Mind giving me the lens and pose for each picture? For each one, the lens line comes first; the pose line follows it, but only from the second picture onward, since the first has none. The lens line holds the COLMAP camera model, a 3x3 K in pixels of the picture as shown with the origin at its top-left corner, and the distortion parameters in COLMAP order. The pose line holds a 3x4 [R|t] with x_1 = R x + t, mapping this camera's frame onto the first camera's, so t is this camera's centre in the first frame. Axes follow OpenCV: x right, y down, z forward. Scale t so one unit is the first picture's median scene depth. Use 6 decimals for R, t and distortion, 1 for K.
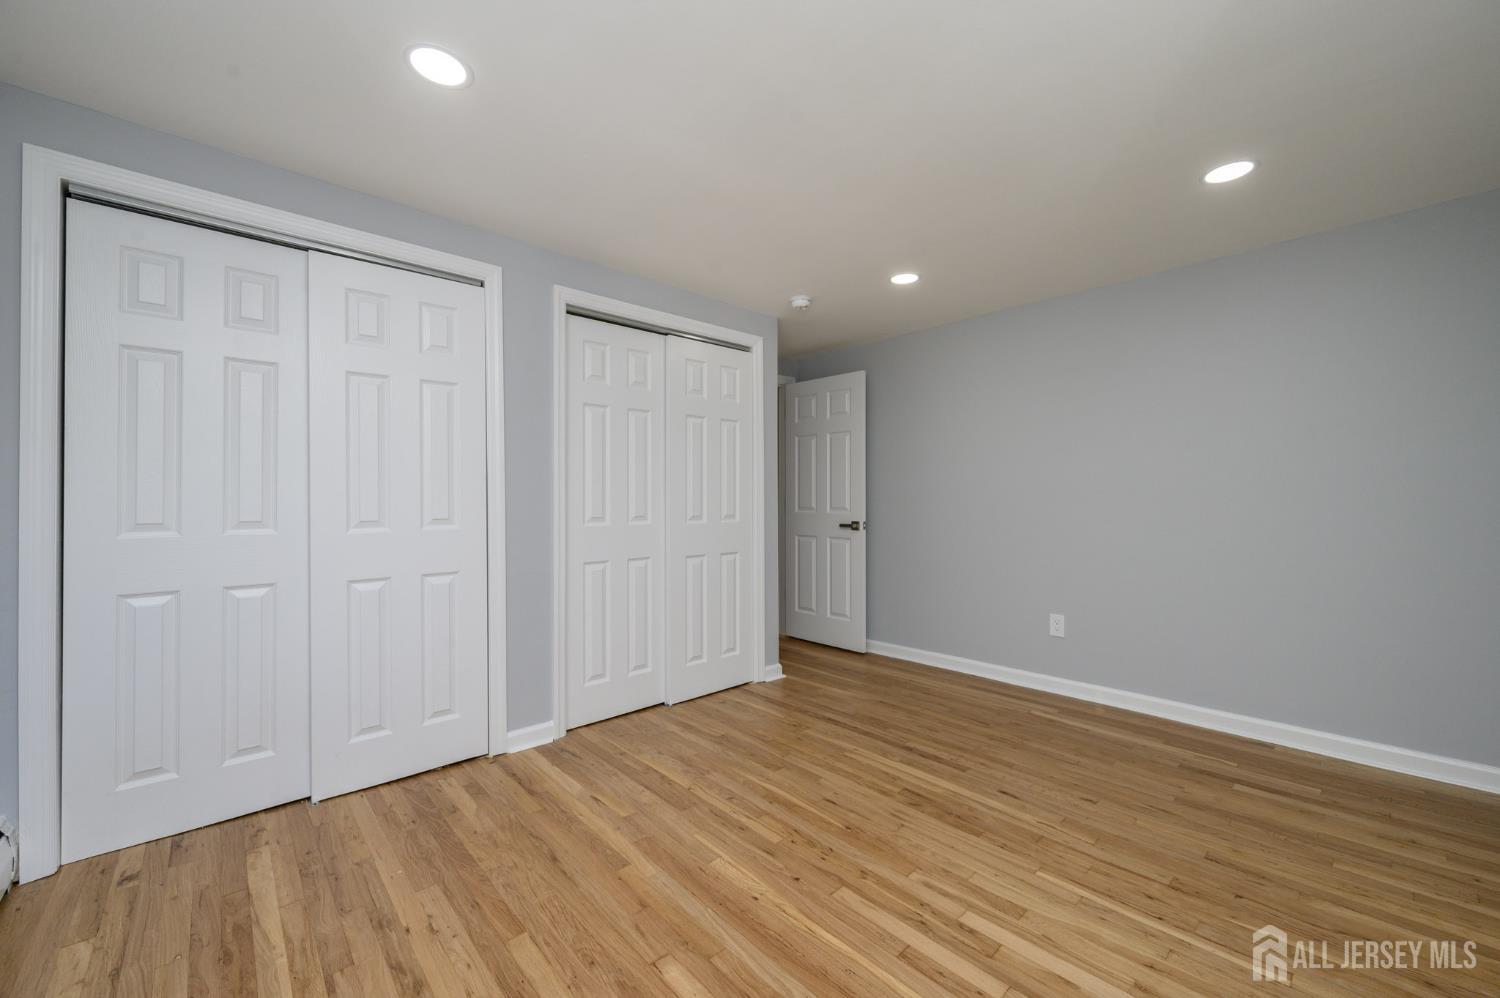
lens RADIAL K [[588.9, 0, 750.0], [0, 588.9, 499.0], [0, 0, 1]] dist [0.000173, -0.000338]
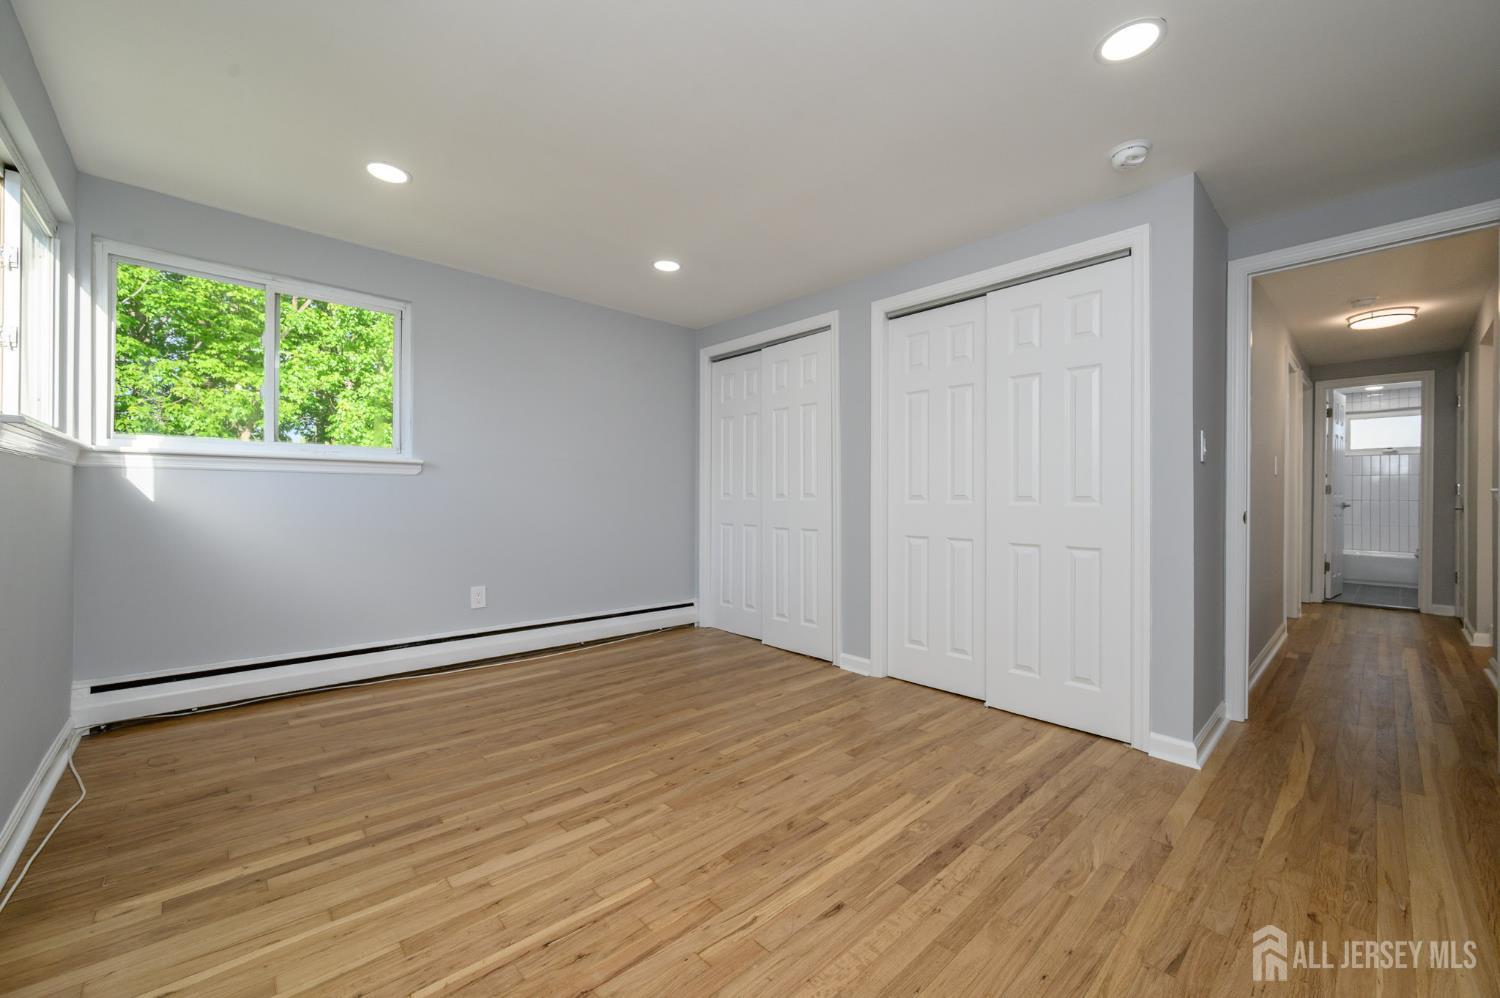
lens RADIAL K [[589.8, 0, 749.4], [0, 589.8, 494.7], [0, 0, 1]] dist [-0.000575, -0.000094]
pose [[0.013319, -0.002272, -0.999909, 1.031938], [-0.005498, 0.999982, -0.002345, 0.044955], [0.999896, 0.005529, 0.013306, 0.852256]]
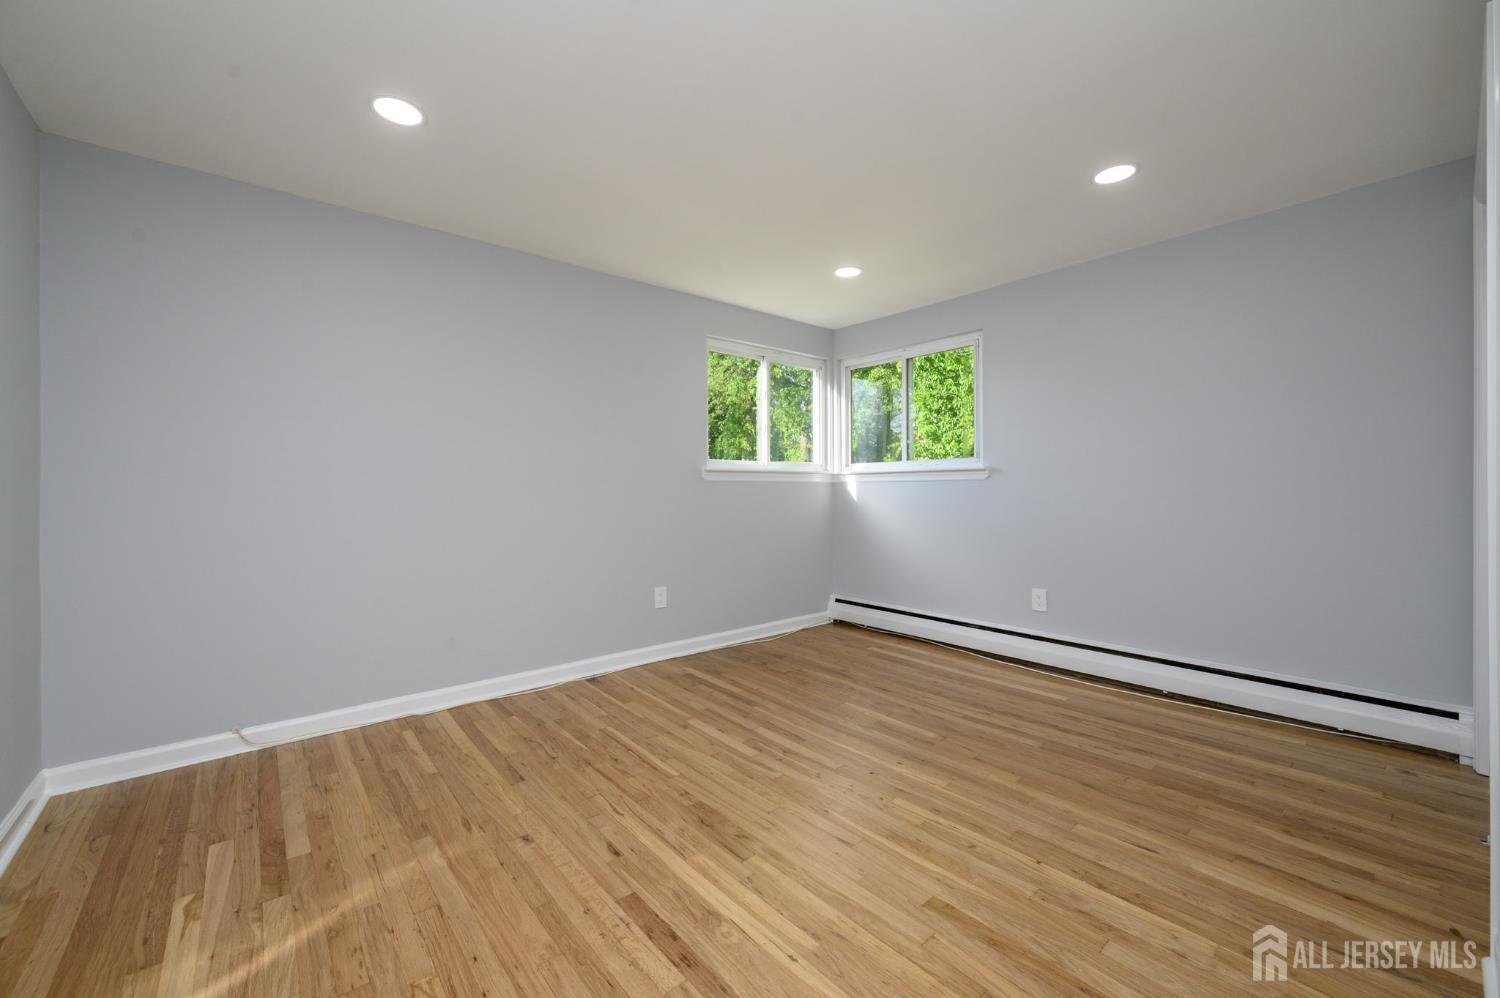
lens RADIAL K [[589.8, 0, 749.4], [0, 589.8, 494.7], [0, 0, 1]] dist [-0.000575, -0.000094]
pose [[-0.999543, 0.004880, 0.029840, 0.223913], [0.004994, 0.999980, 0.003755, 0.030499], [-0.029821, 0.003902, -0.999548, 1.680463]]
